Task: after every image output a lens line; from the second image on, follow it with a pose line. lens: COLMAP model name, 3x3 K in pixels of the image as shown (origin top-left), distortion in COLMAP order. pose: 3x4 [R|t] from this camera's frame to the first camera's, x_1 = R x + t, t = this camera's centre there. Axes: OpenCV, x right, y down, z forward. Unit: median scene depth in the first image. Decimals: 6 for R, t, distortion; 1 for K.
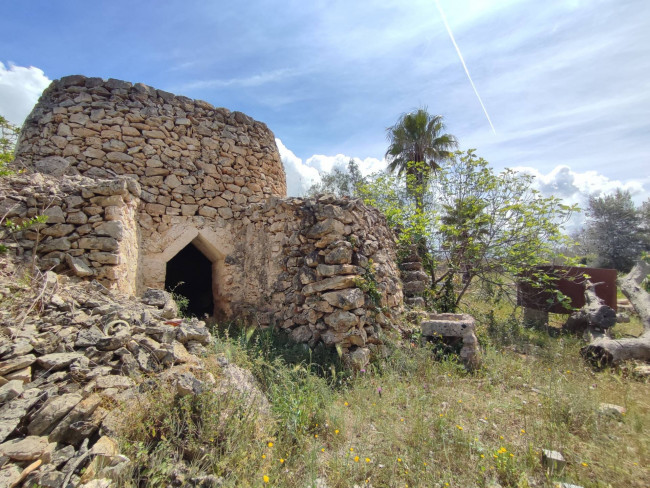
lens RADIAL K [[302.2, 0, 325.0], [0, 302.2, 244.0], [0, 0, 1]] dist [-0.031896, 0.020471]
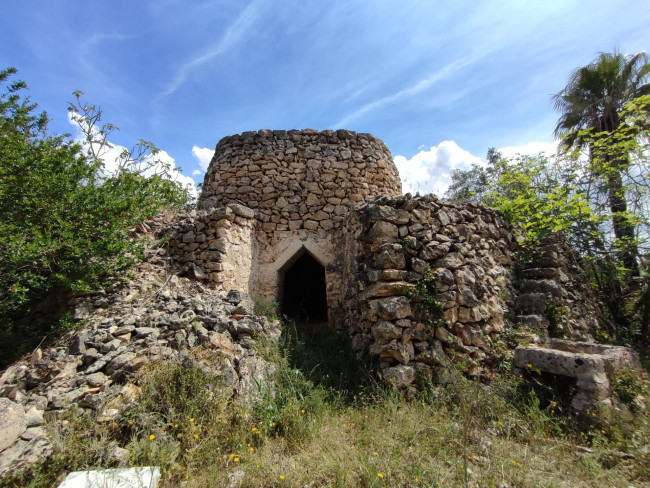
lens RADIAL K [[309.7, 0, 323.3], [0, 309.7, 238.4], [0, 0, 1]] dist [-0.010547, 0.008631]
pose [[0.822831, -0.066212, -0.564416, 0.319118], [0.035458, 0.997236, -0.065294, 0.020954], [0.567179, 0.033712, 0.822904, 0.085452]]
